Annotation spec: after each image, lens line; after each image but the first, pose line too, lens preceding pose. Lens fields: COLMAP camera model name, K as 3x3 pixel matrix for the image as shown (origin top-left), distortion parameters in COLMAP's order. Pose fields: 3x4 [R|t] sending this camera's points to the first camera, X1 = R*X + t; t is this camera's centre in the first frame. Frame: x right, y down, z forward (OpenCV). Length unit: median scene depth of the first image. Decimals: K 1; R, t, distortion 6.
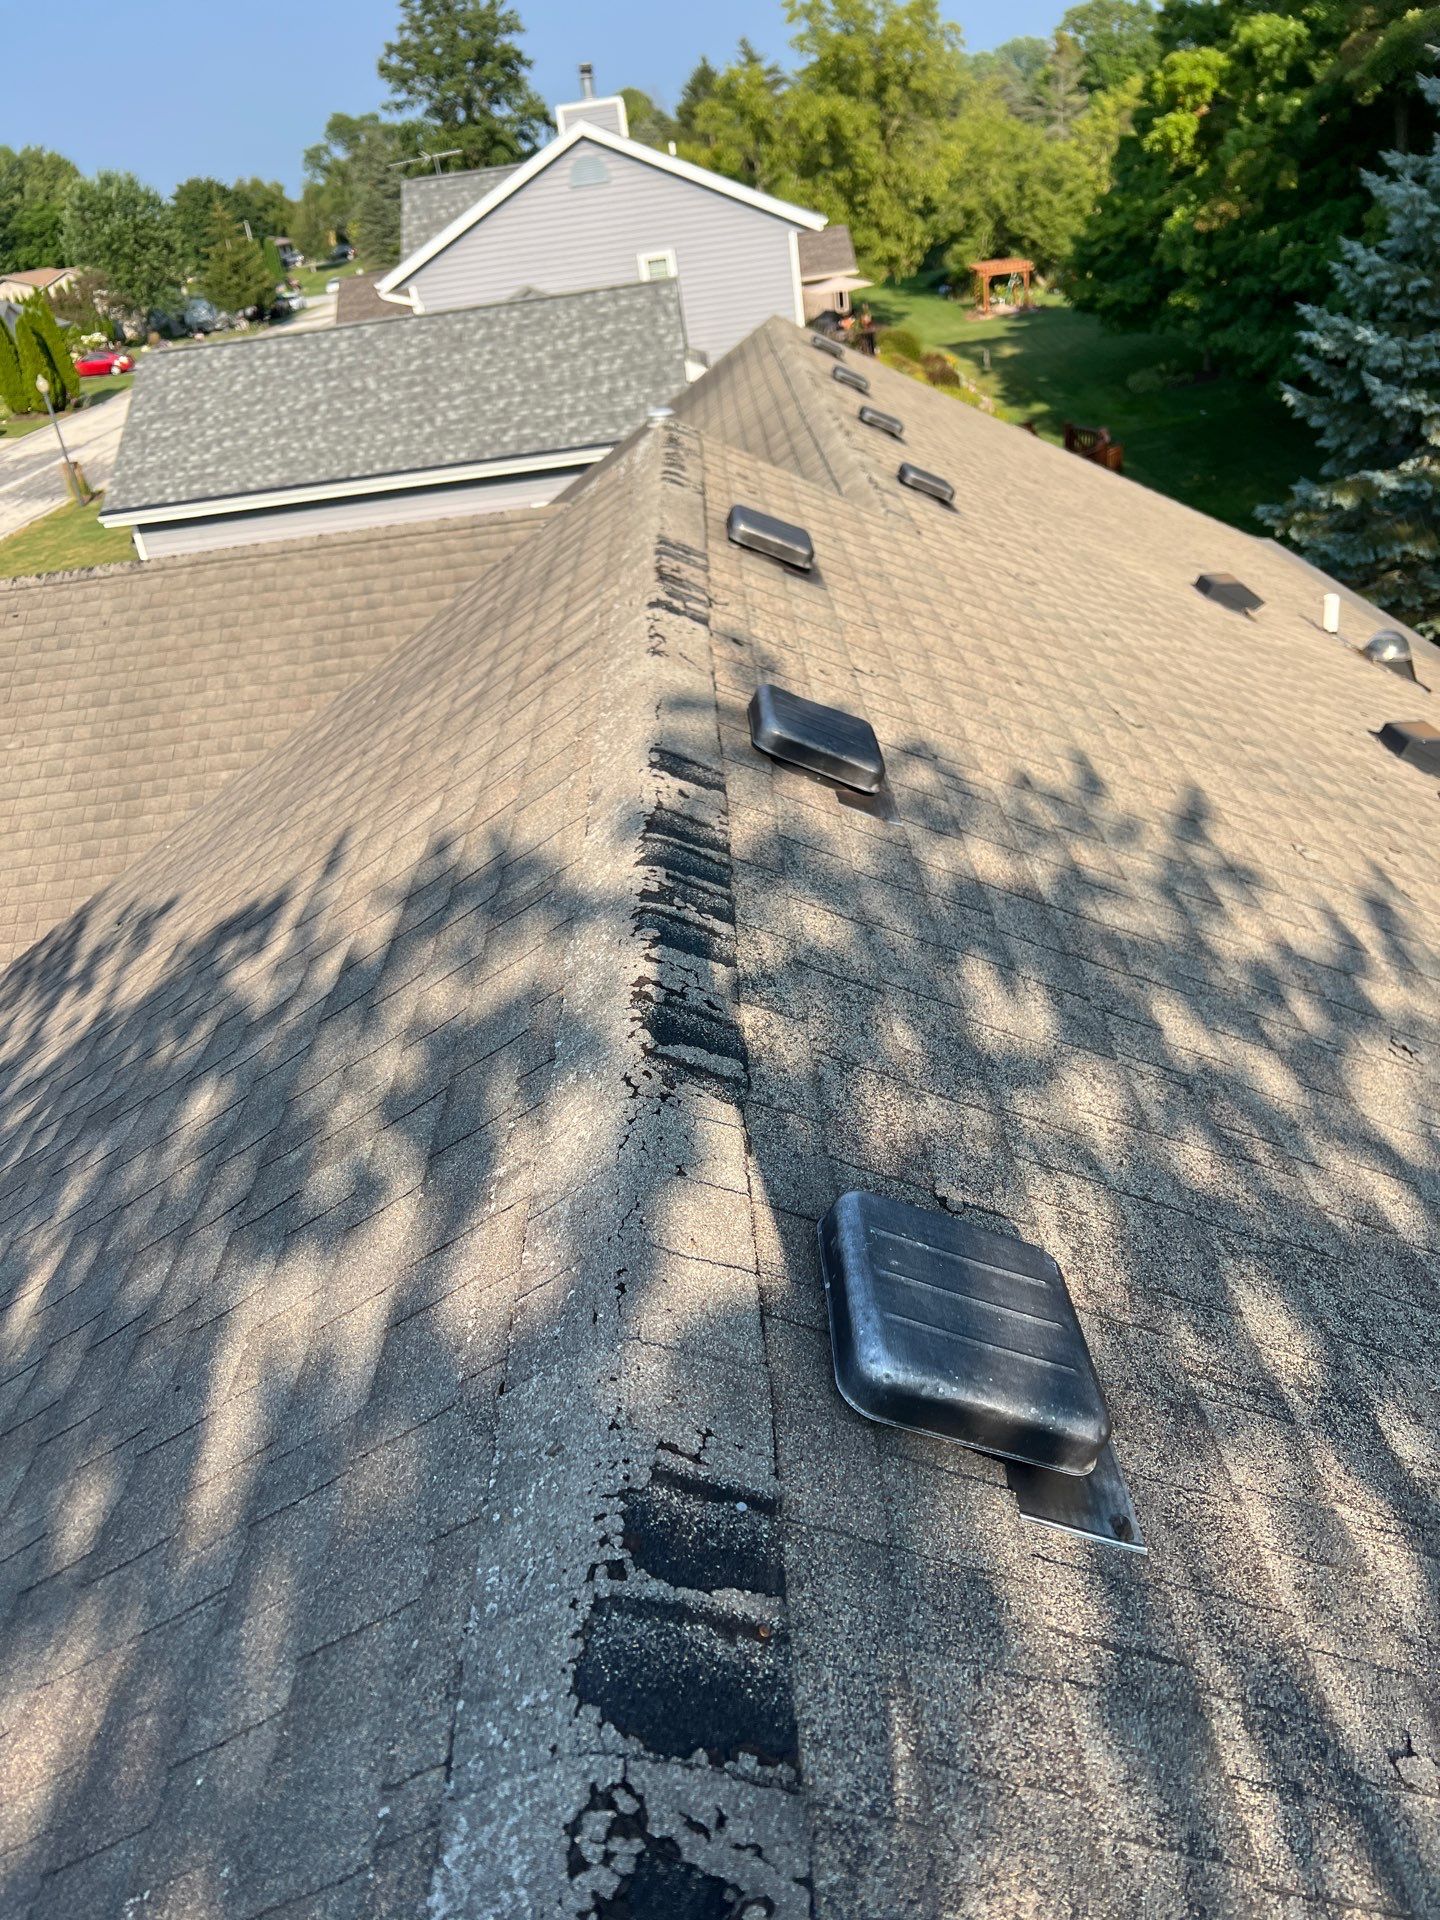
lens RADIAL K [[1423.7, 0, 720.0], [0, 1423.7, 960.0], [0, 0, 1]] dist [0.016147, -0.000530]
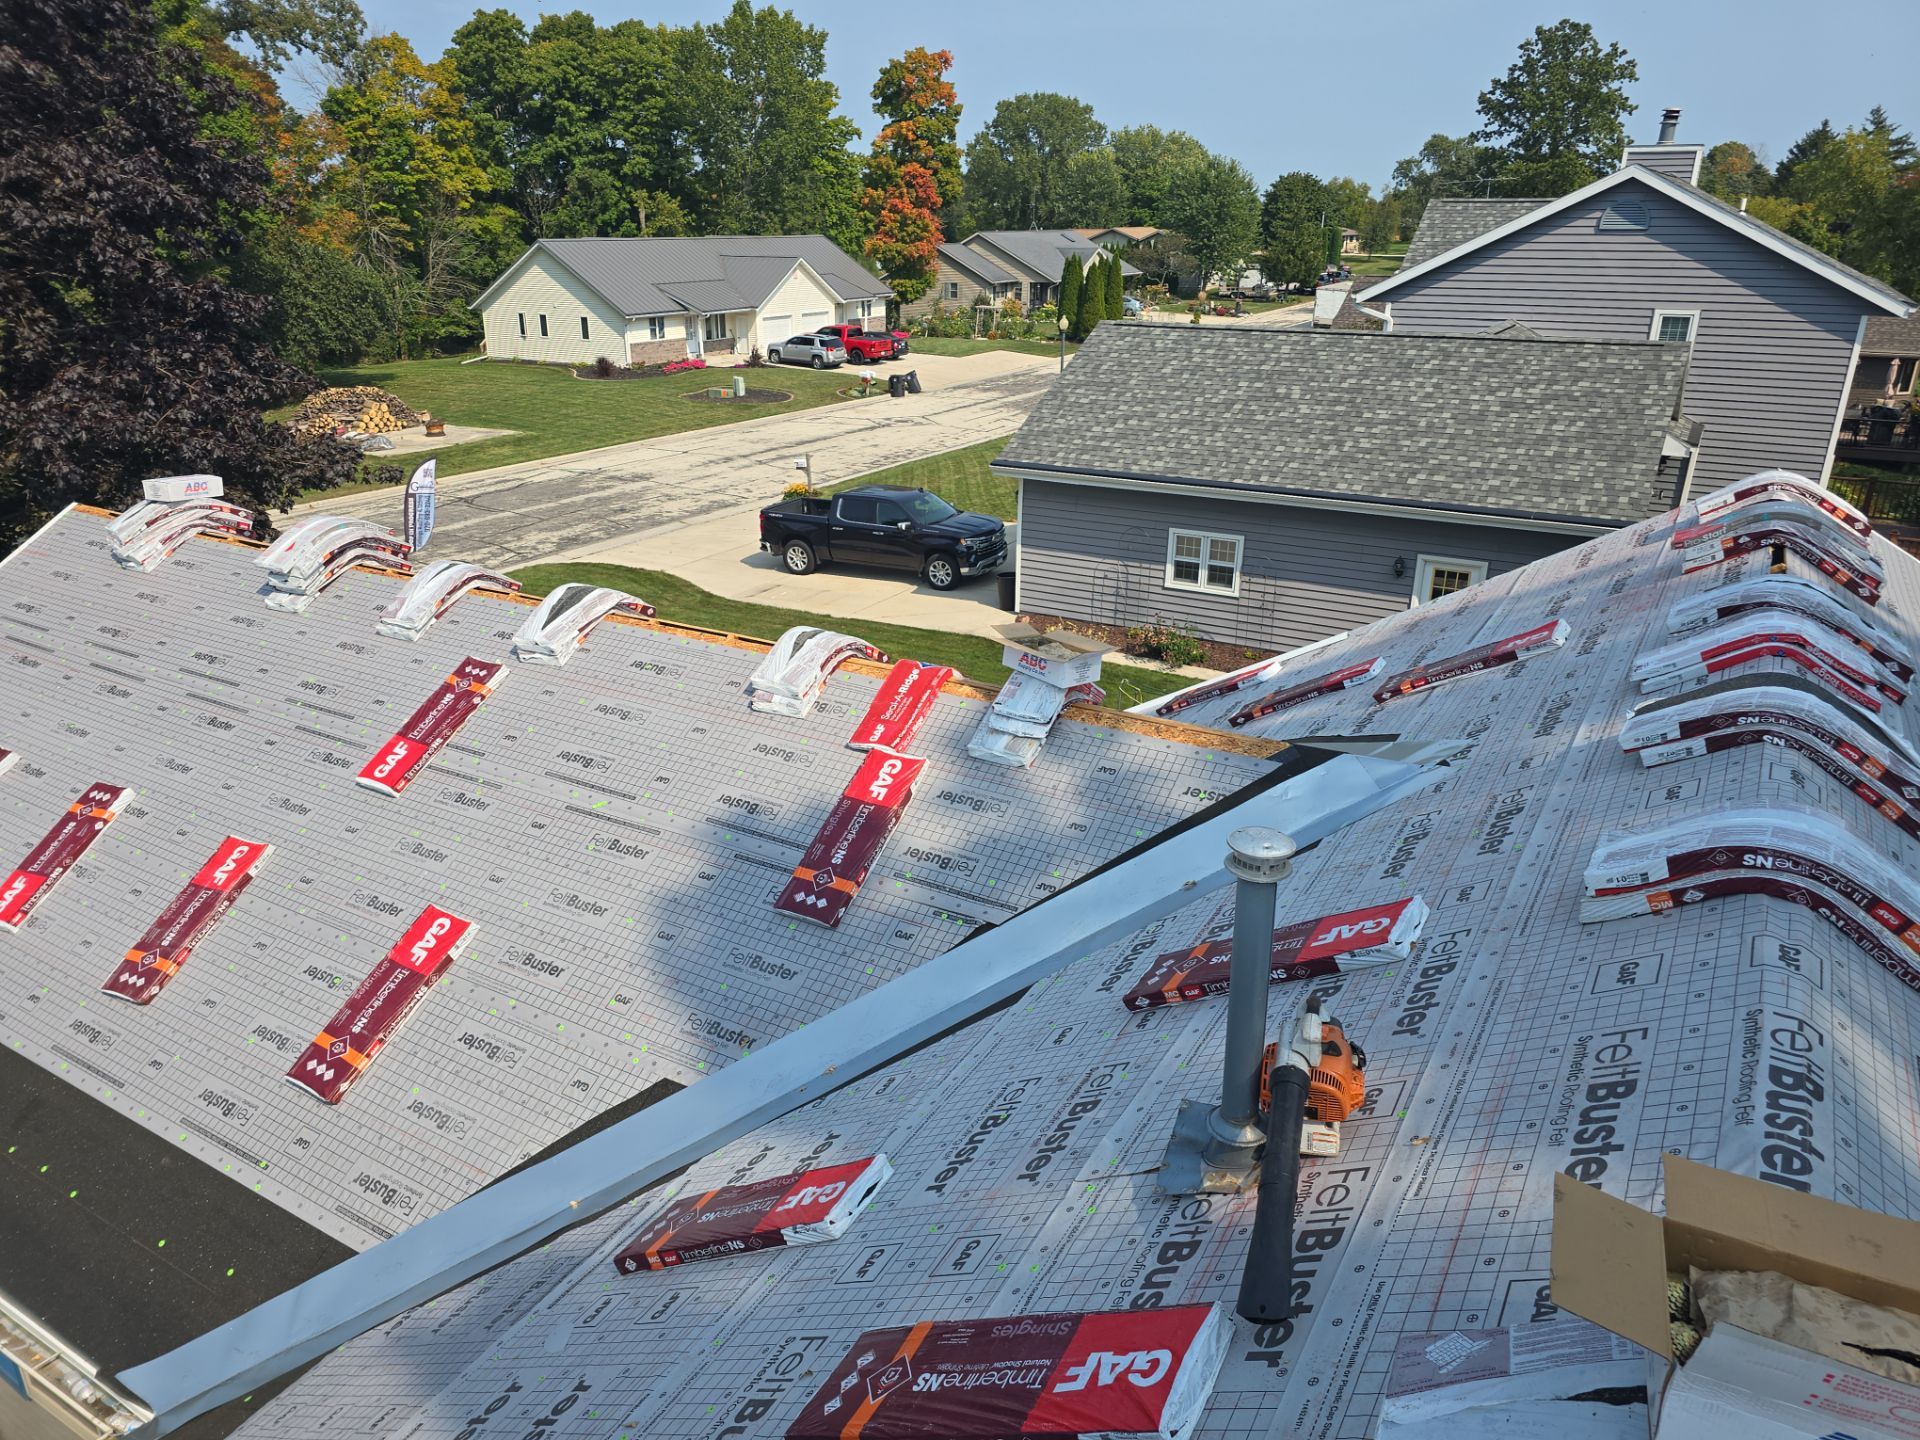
lens RADIAL K [[1273.4, 0, 954.2], [0, 1273.4, 692.1], [0, 0, 1]] dist [0.000948, -0.008337]
pose [[0.837872, 0.302136, -0.454626, 0.010352], [-0.352368, 0.935451, -0.027726, -0.108284], [0.416903, 0.183427, 0.890251, 0.178948]]
